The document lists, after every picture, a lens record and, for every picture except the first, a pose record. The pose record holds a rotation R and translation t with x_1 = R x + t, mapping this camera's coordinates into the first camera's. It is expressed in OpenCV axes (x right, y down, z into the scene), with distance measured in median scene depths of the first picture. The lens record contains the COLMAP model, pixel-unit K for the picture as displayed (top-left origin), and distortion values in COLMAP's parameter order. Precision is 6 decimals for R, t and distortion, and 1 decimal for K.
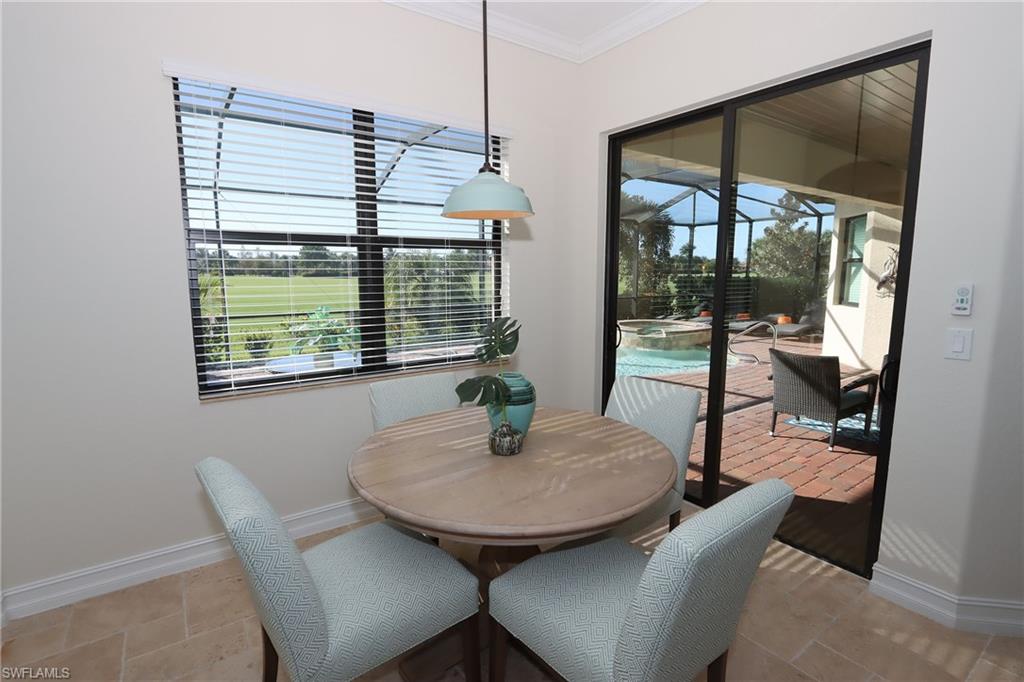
lens RADIAL K [[504.0, 0, 512.0], [0, 504.0, 341.0], [0, 0, 1]] dist [-0.000678, 0.000117]
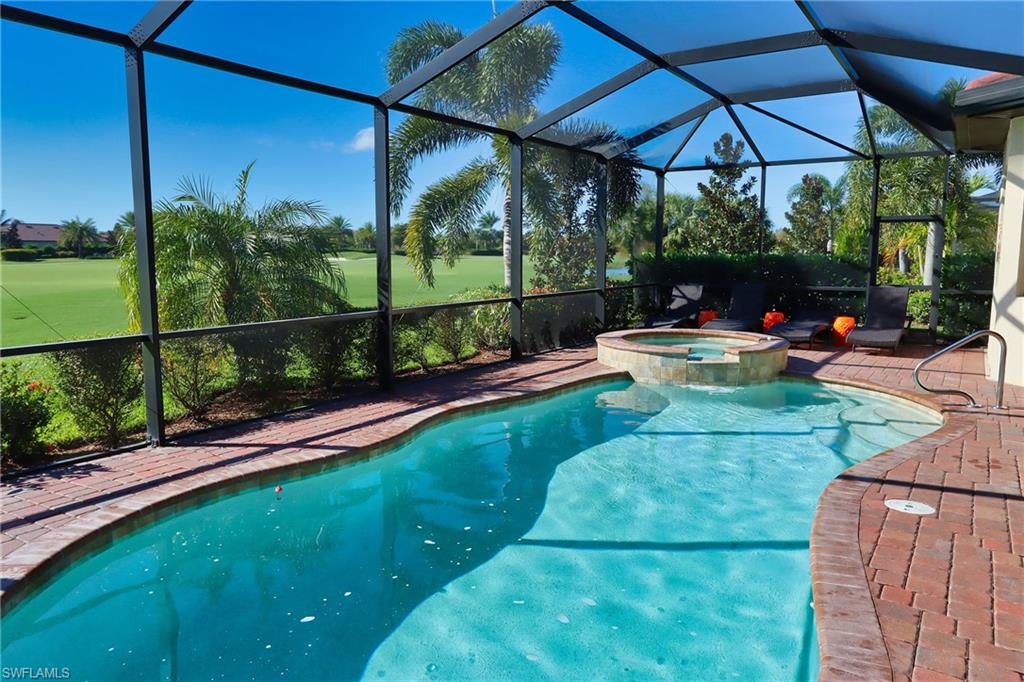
lens RADIAL K [[741.6, 0, 512.0], [0, 741.6, 341.0], [0, 0, 1]] dist [0.000788, 0.002676]
pose [[0.927432, -0.044941, 0.371283, -0.165802], [0.052110, 0.998598, -0.009294, -0.027591], [-0.370345, 0.027967, 0.928473, 0.269203]]
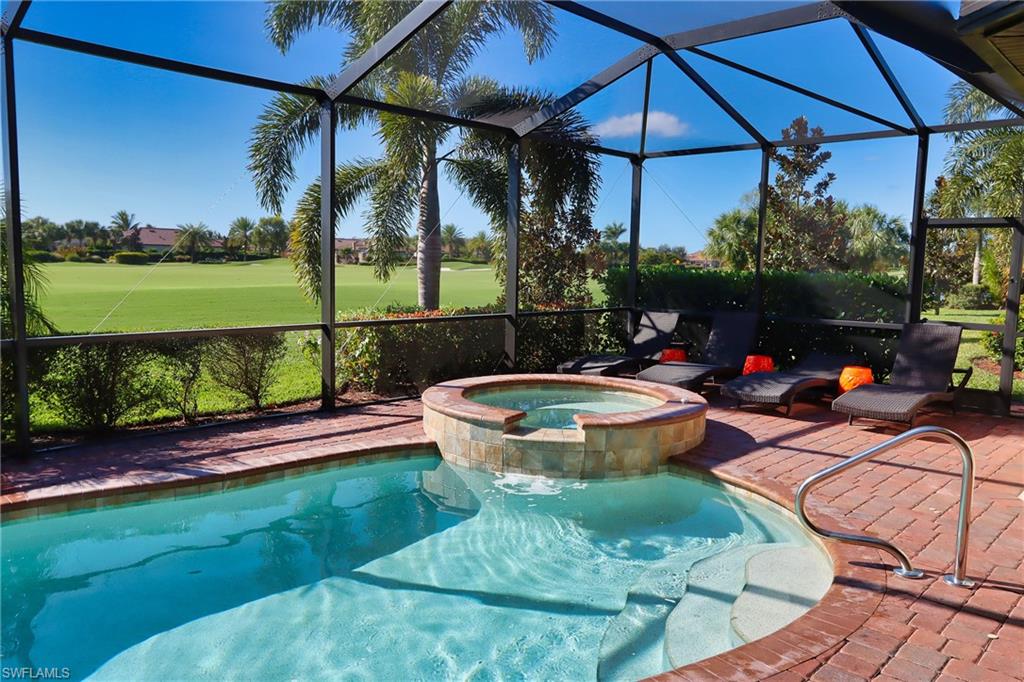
lens RADIAL K [[779.4, 0, 509.6], [0, 779.4, 337.9], [0, 0, 1]] dist [0.005873, 0.002700]
pose [[0.979688, 0.000768, 0.200524, 0.115524], [0.007449, 0.999163, -0.040216, -0.043416], [-0.200387, 0.040893, 0.978863, 0.380654]]
